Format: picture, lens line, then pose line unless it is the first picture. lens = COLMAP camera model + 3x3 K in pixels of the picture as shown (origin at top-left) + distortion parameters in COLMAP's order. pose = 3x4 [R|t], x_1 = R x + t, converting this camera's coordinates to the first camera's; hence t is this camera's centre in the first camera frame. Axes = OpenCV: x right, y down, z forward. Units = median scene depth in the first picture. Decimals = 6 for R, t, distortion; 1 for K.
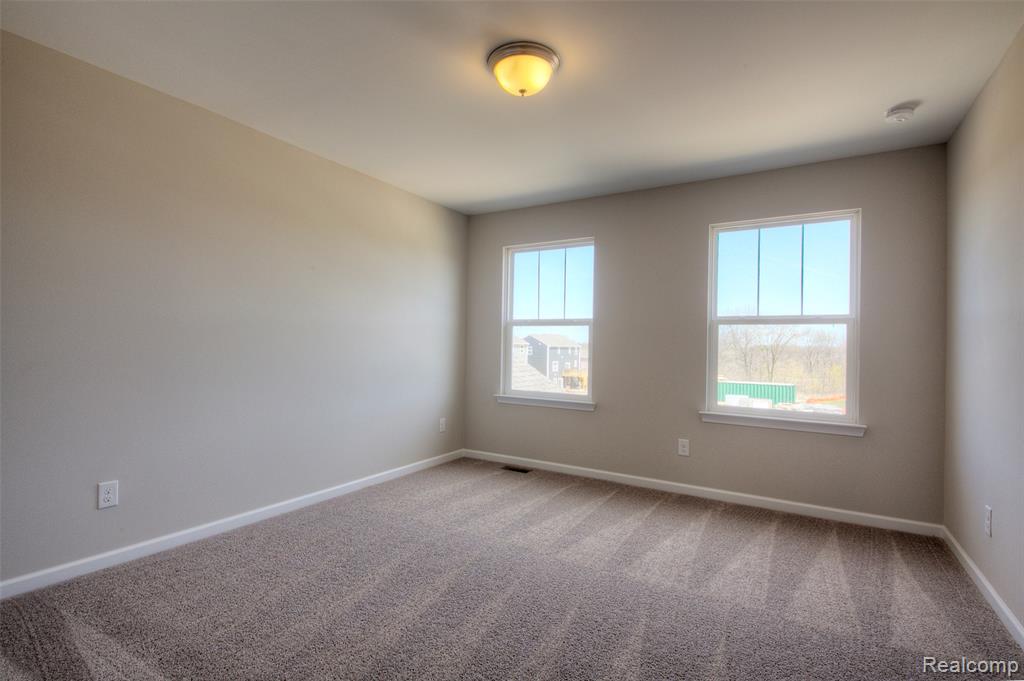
lens RADIAL K [[464.3, 0, 519.3], [0, 464.3, 340.5], [0, 0, 1]] dist [-0.004337, -0.001204]
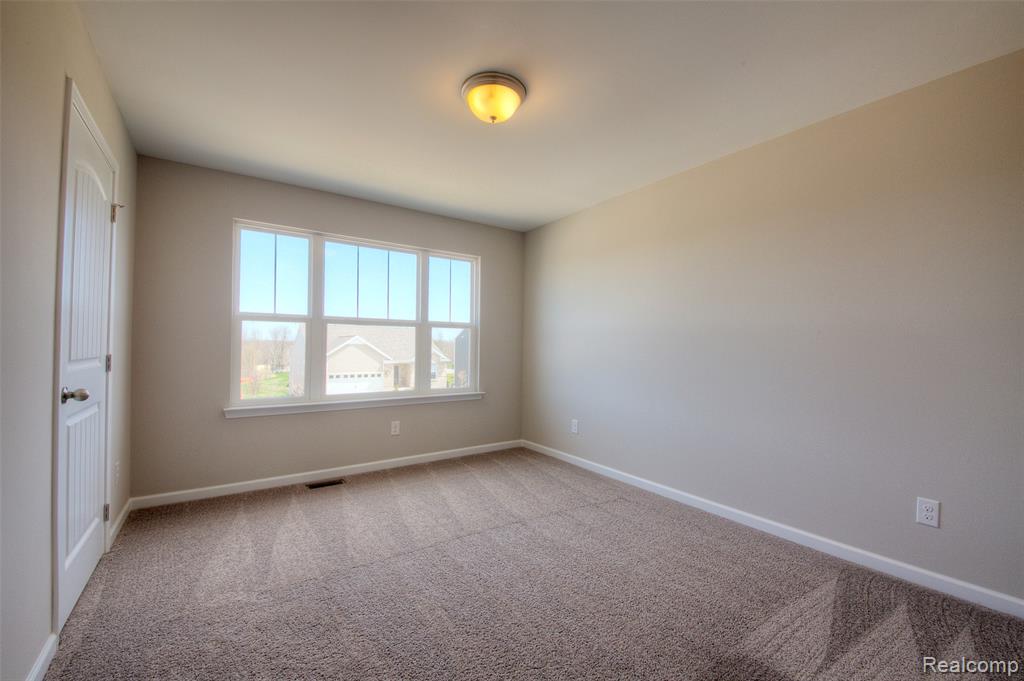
lens RADIAL K [[416.0, 0, 511.8], [0, 416.0, 342.4], [0, 0, 1]] dist [-0.001130, 0.000011]
pose [[0.394946, -0.005677, 0.918687, -0.533302], [-0.010760, 0.999884, 0.010804, -0.006286], [-0.918642, -0.014152, 0.394839, 0.316194]]
